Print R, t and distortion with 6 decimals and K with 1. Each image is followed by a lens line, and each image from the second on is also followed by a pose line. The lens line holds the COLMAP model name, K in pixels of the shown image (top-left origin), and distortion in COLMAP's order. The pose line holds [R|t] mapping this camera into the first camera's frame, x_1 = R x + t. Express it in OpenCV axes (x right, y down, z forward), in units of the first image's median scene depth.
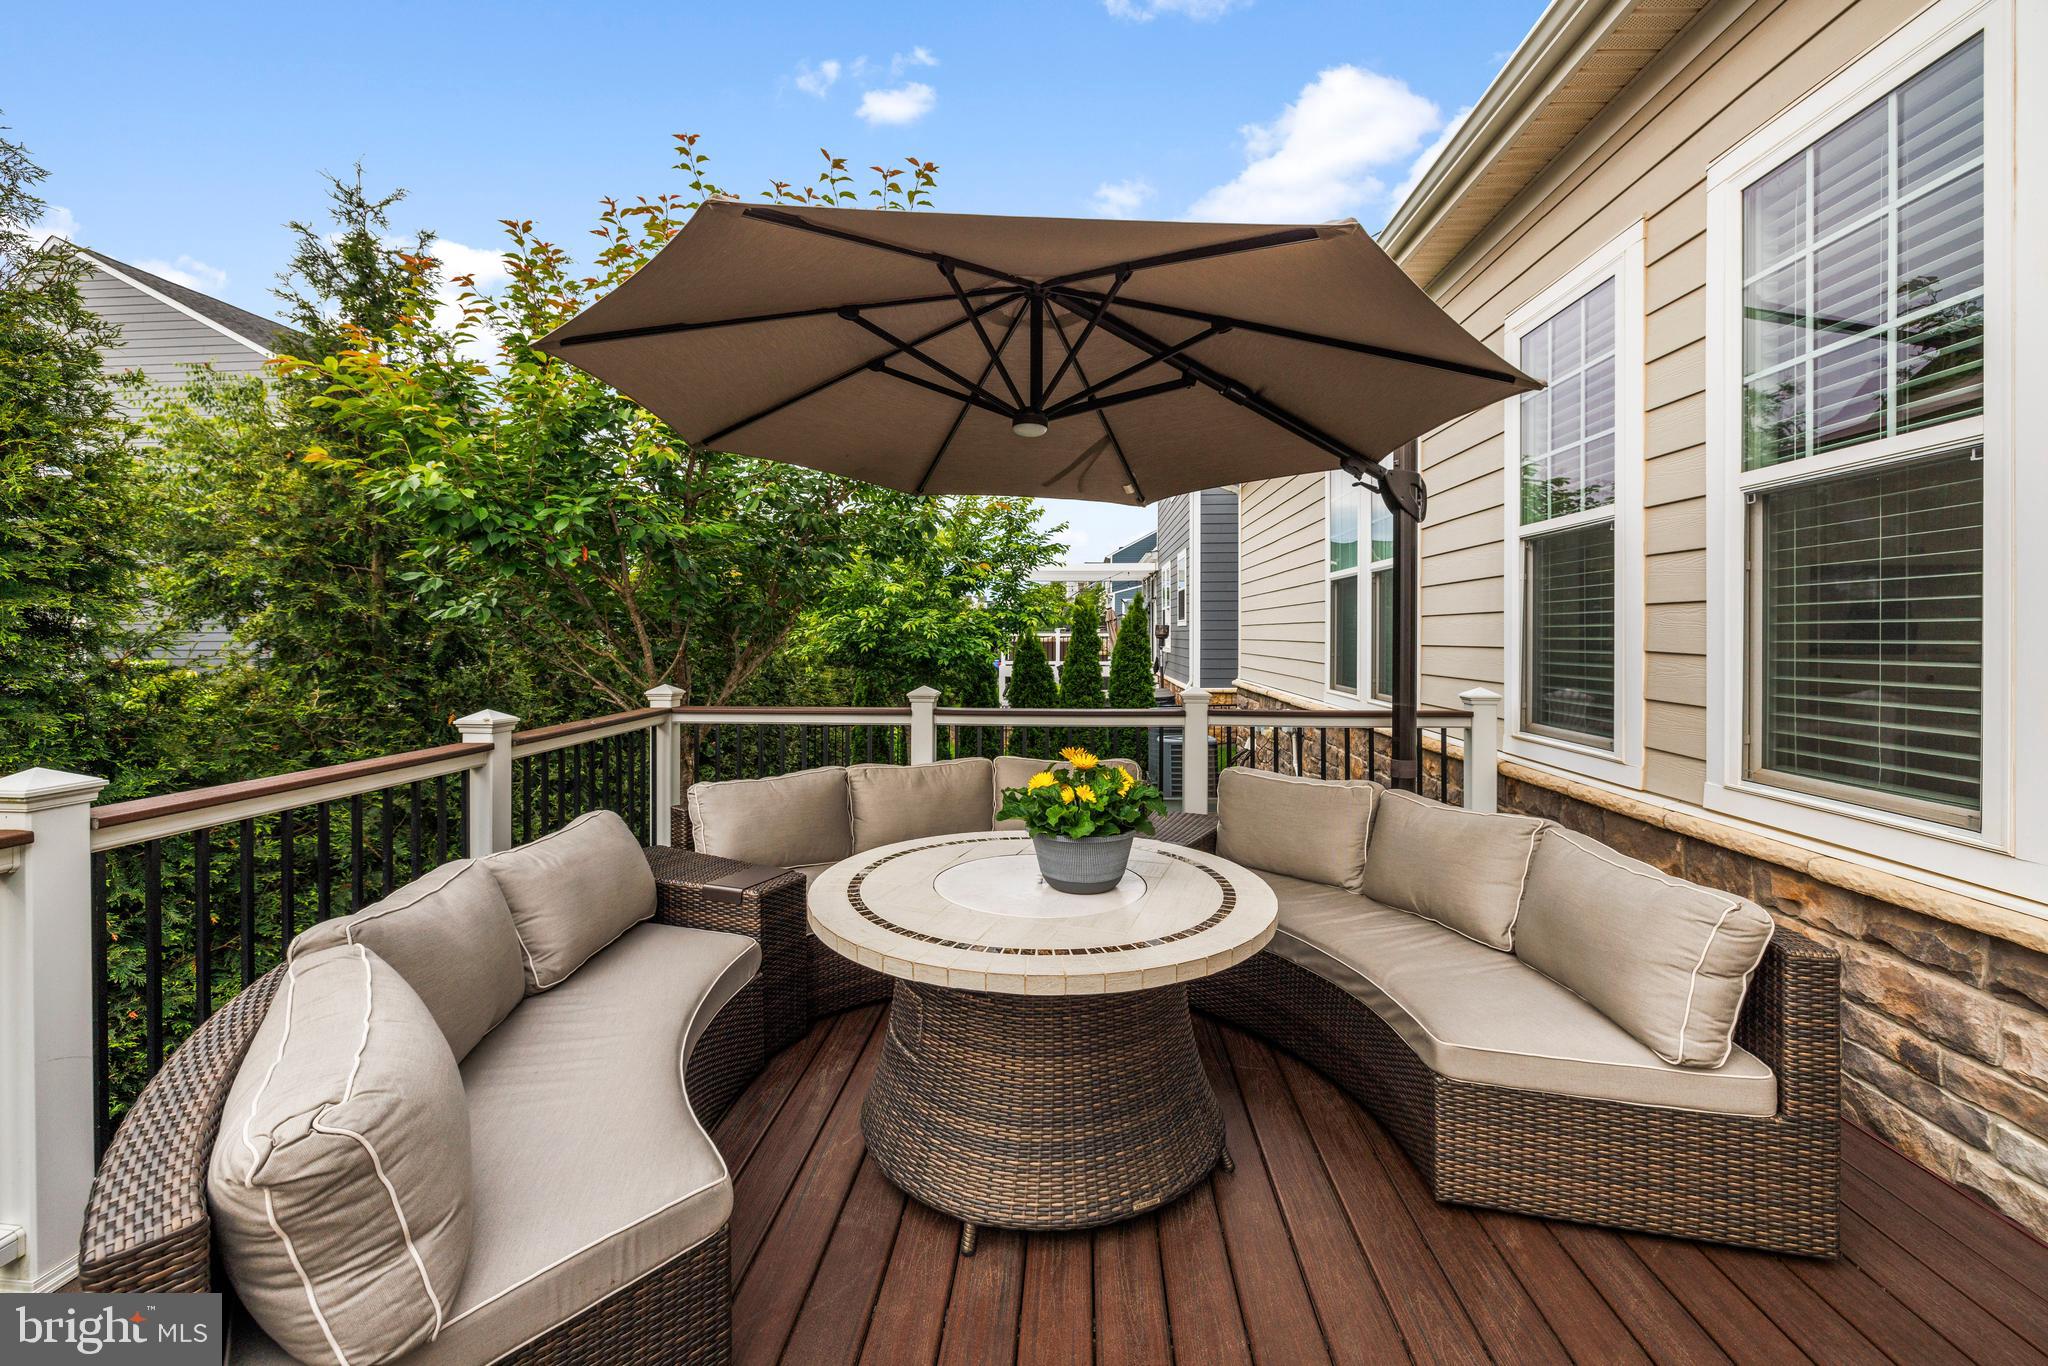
lens RADIAL K [[877.7, 0, 993.5], [0, 877.7, 648.1], [0, 0, 1]] dist [-0.000829, 0.000233]
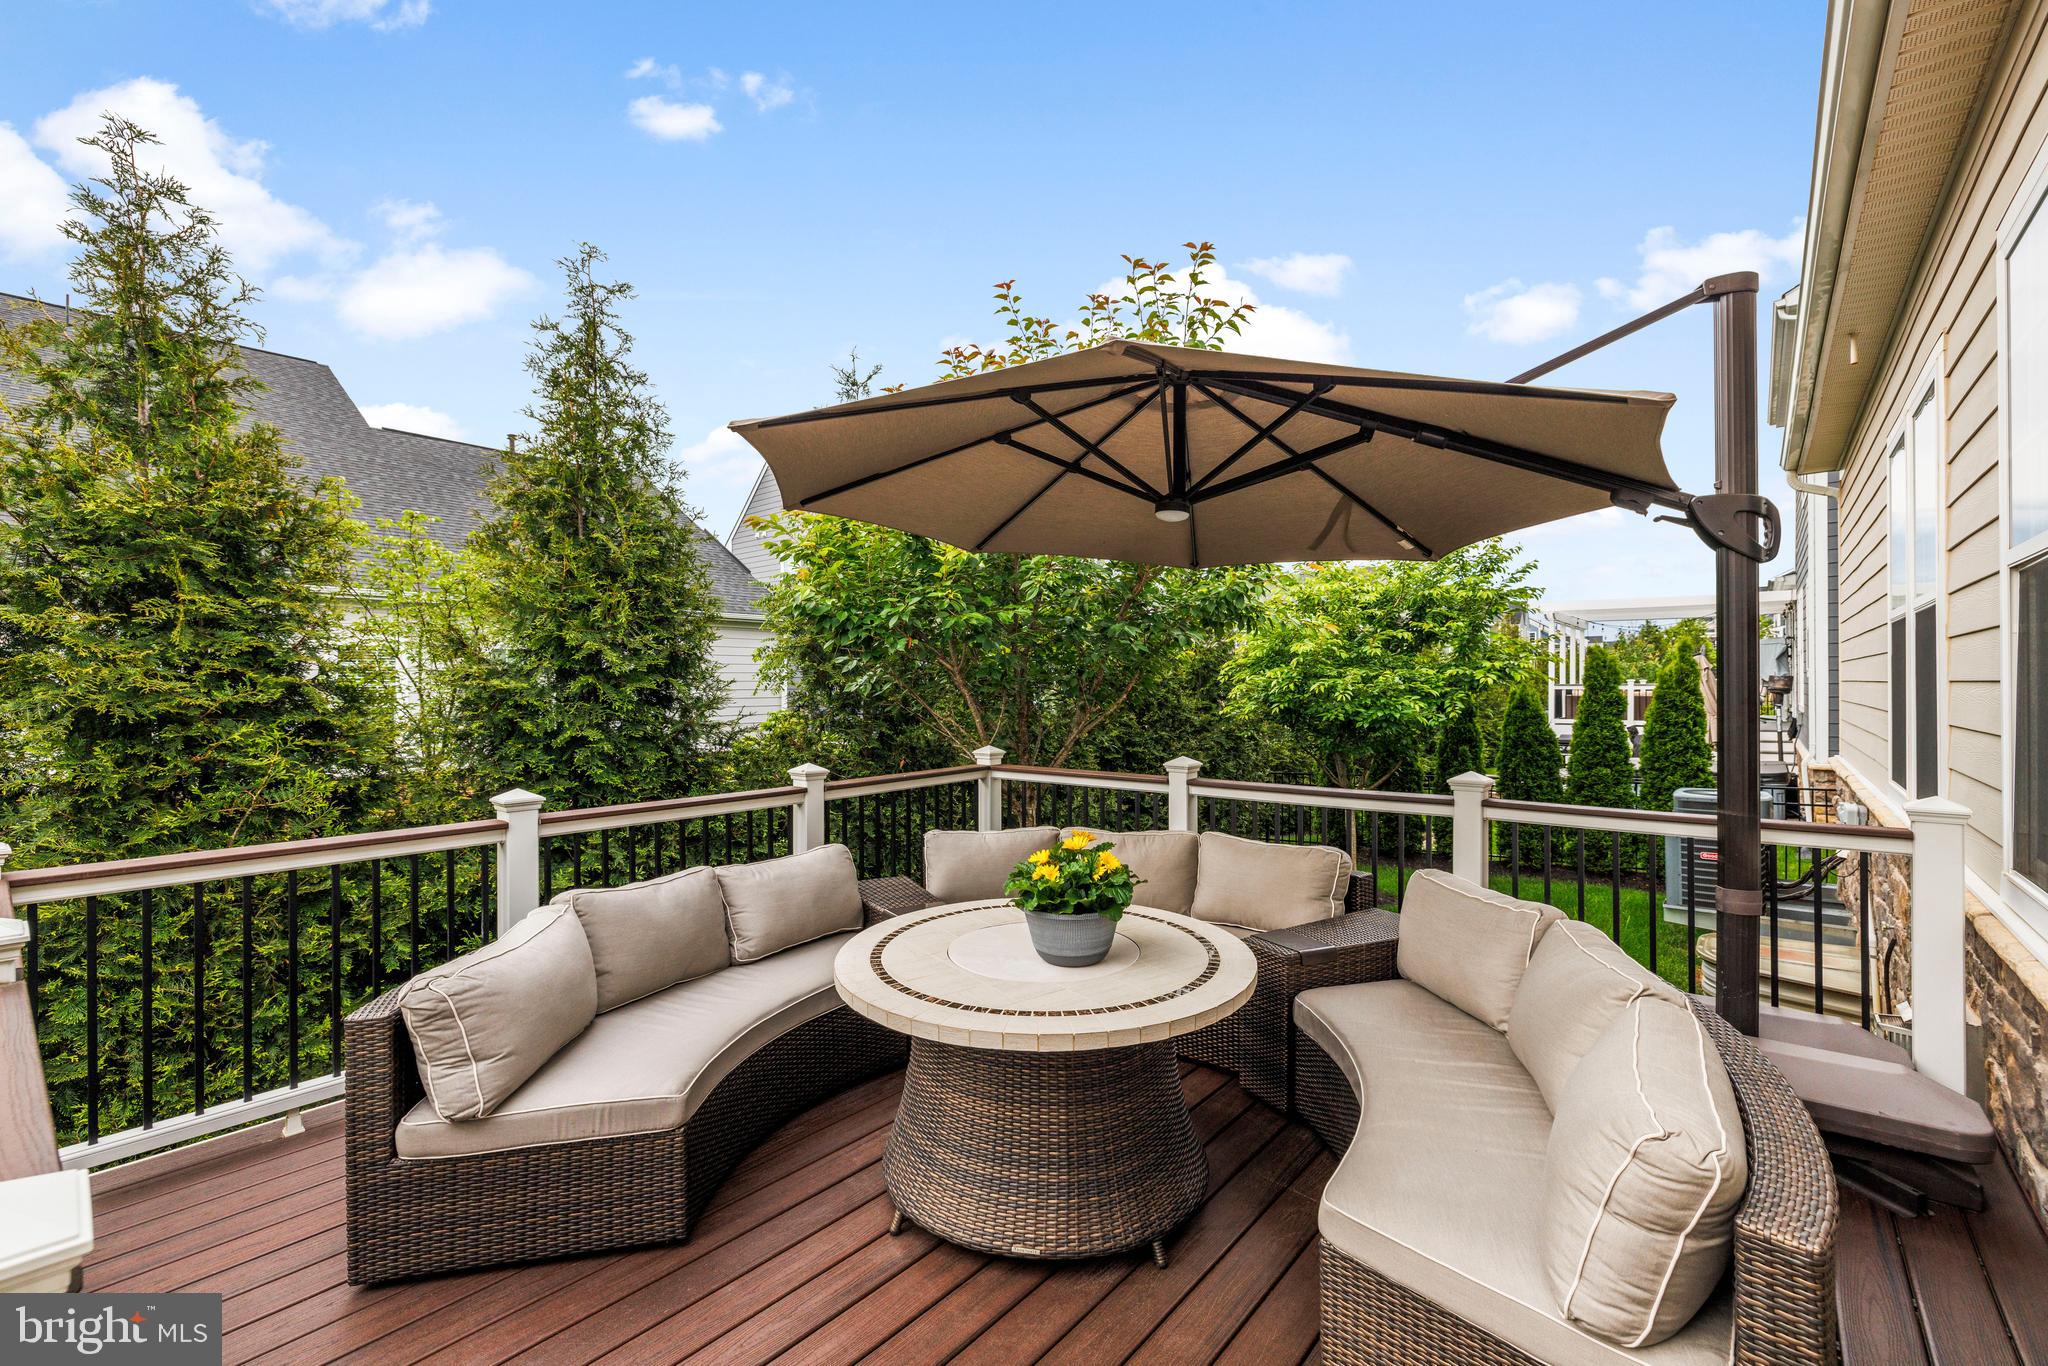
lens RADIAL K [[877.7, 0, 996.7], [0, 877.7, 693.3], [0, 0, 1]] dist [-0.000829, 0.000233]
pose [[0.807003, 0.001245, -0.590545, 0.440860], [-0.003339, 0.999991, -0.002455, -0.034401], [0.590537, 0.003953, 0.807001, 0.049640]]
